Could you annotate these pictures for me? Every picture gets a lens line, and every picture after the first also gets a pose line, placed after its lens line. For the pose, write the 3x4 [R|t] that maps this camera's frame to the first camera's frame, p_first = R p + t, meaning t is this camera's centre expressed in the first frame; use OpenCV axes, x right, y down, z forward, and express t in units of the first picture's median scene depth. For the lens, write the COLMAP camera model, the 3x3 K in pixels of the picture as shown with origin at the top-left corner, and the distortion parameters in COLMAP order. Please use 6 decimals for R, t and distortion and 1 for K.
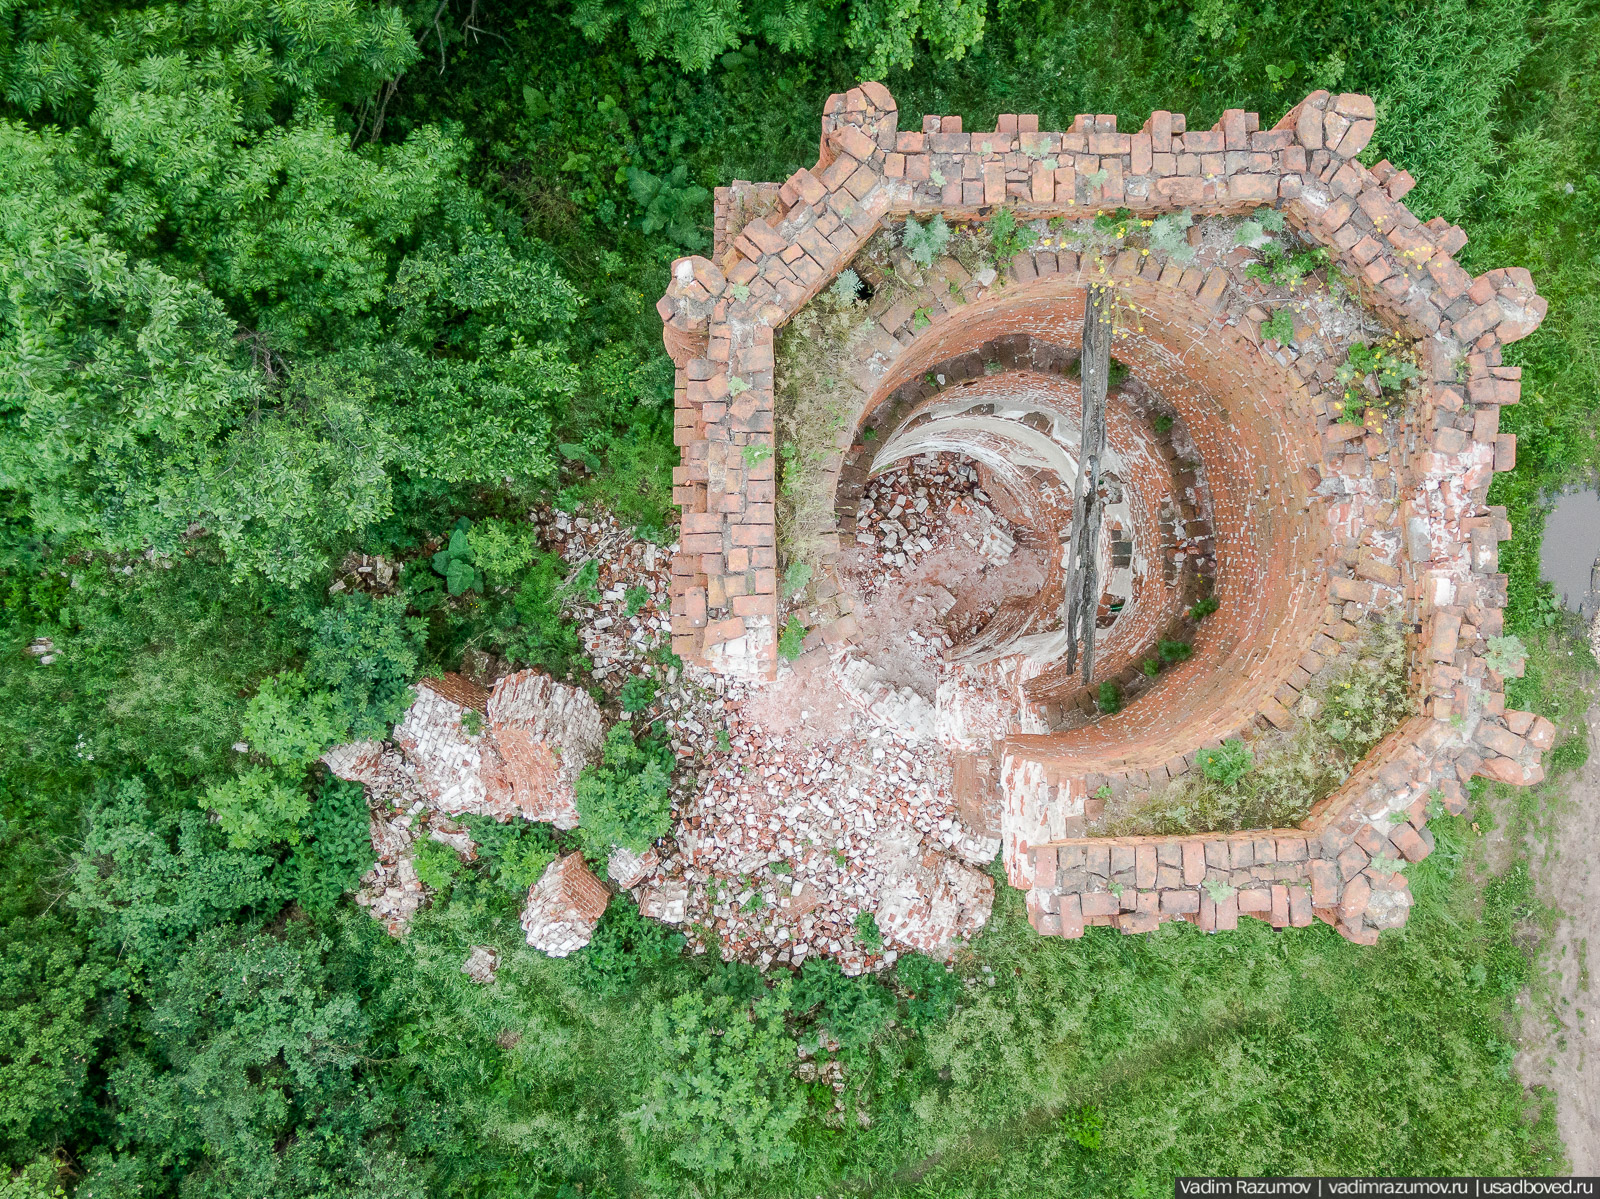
lens RADIAL K [[1841.3, 0, 781.2], [0, 1841.3, 599.9], [0, 0, 1]] dist [0.018500, -0.034497]
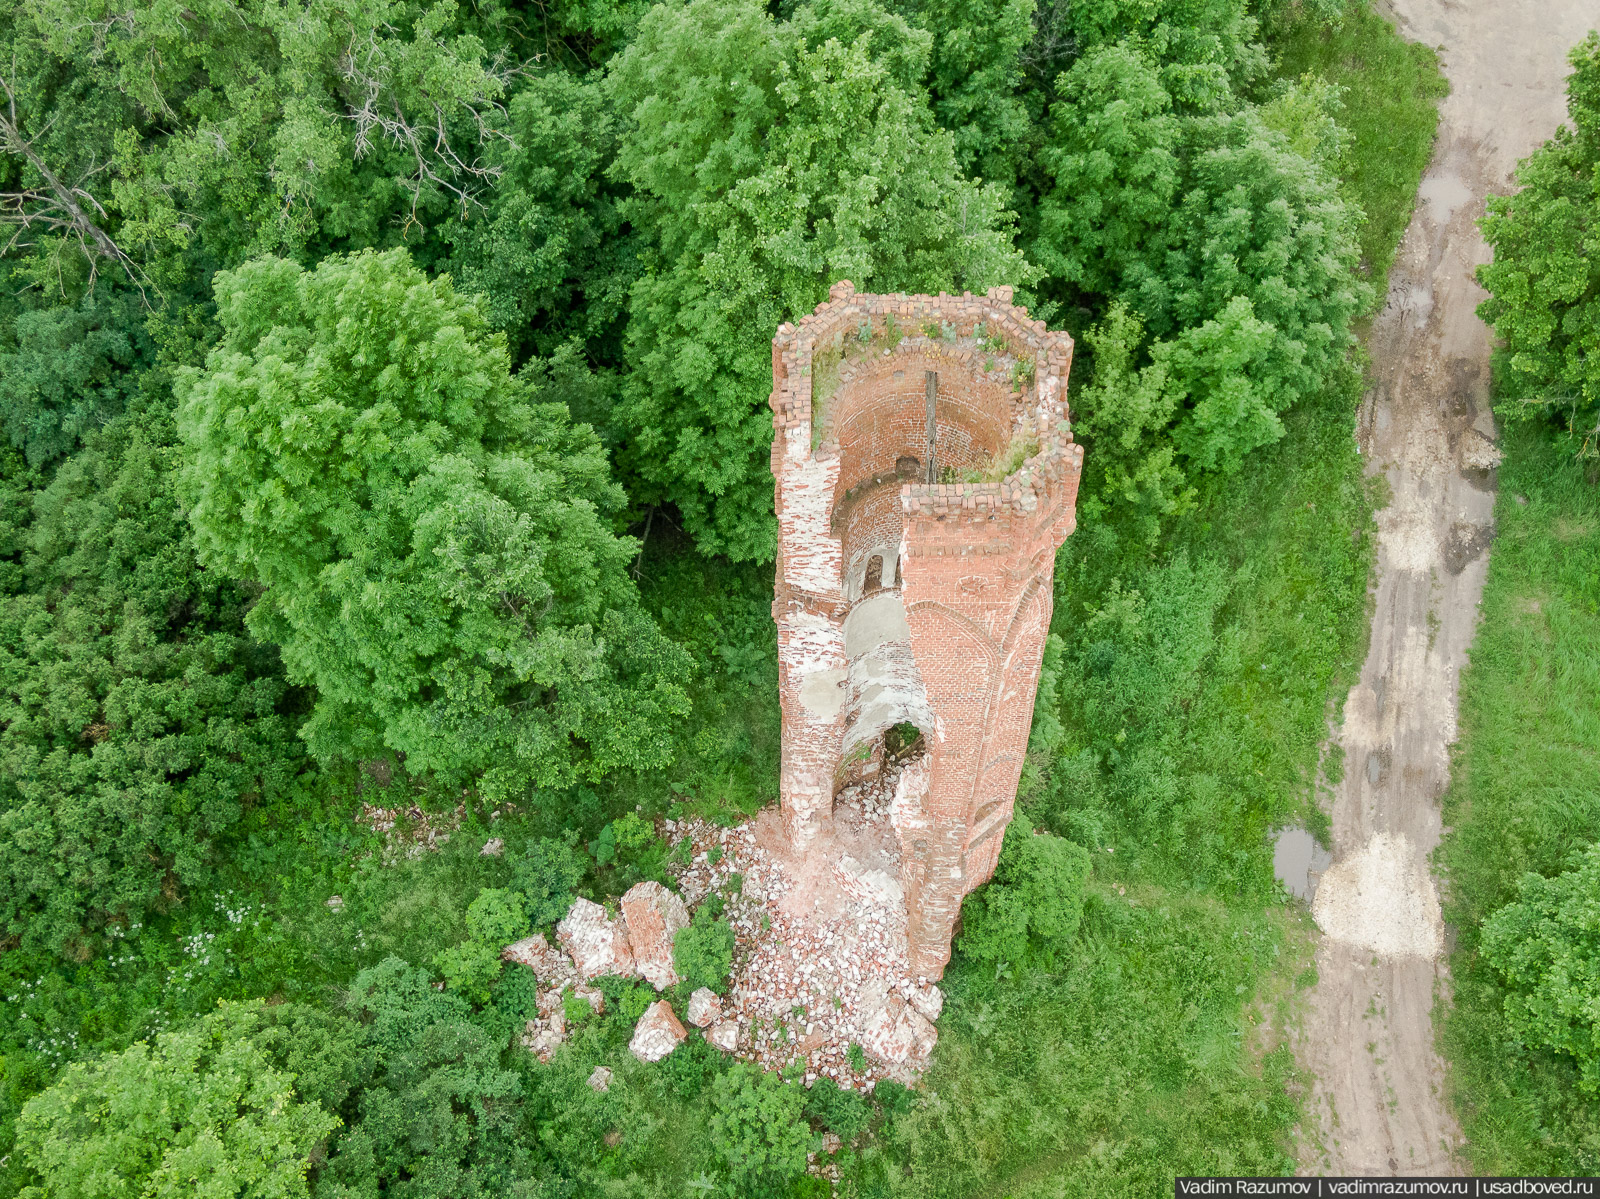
lens RADIAL K [[1738.9, 0, 800.0], [0, 1738.9, 599.5], [0, 0, 1]] dist [0.009884, 0.004261]
pose [[0.999726, 0.022749, -0.005430, 0.000210], [-0.022096, 0.842587, -0.538107, 0.641463], [-0.007666, 0.538080, 0.842859, -0.424693]]
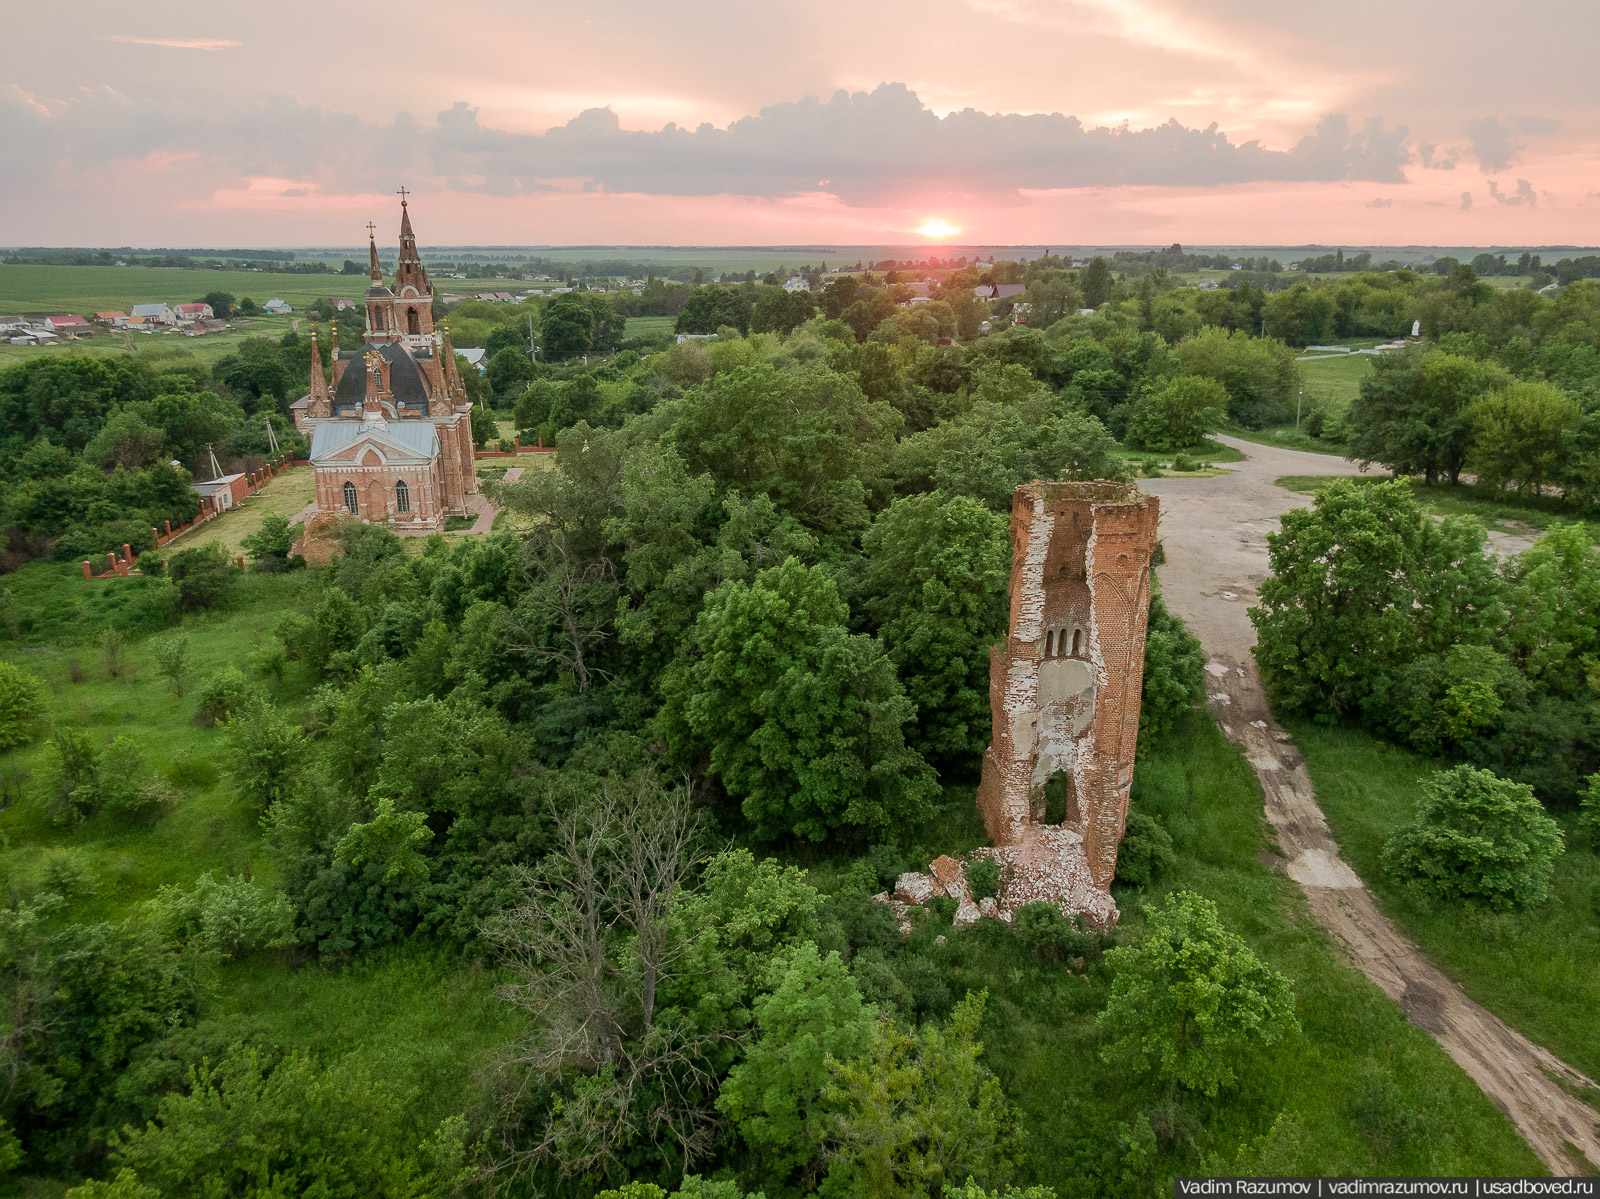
lens RADIAL K [[1079.2, 0, 800.0], [0, 1079.2, 599.5], [0, 0, 1]] dist [0.000055, -0.002112]
pose [[0.997699, -0.016677, 0.065709, -0.465582], [0.067431, 0.344057, -0.936524, 1.496019], [-0.006989, 0.938801, 0.344390, 0.004290]]
